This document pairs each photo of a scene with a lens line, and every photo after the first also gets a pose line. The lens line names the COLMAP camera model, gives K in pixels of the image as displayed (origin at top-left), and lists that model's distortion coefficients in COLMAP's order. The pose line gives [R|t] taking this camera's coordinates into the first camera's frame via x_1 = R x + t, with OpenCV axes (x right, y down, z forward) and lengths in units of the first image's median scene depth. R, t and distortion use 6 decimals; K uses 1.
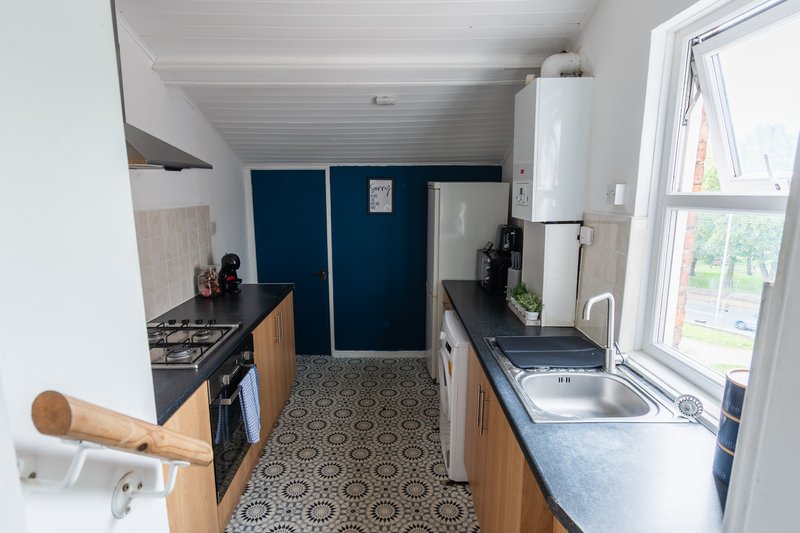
lens RADIAL K [[430.6, 0, 397.2], [0, 430.6, 265.9], [0, 0, 1]] dist [0.003235, 0.000224]
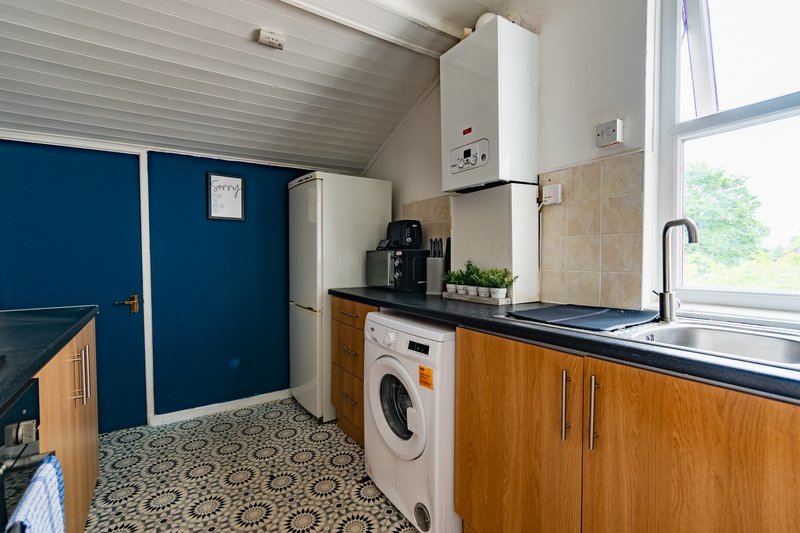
lens RADIAL K [[362.4, 0, 400.7], [0, 362.4, 265.5], [0, 0, 1]] dist [0.000043, -0.000359]
pose [[0.838070, -0.017889, 0.545269, -0.141656], [0.099609, 0.987680, -0.120693, 0.077786], [-0.536392, 0.155463, 0.829527, 0.310943]]
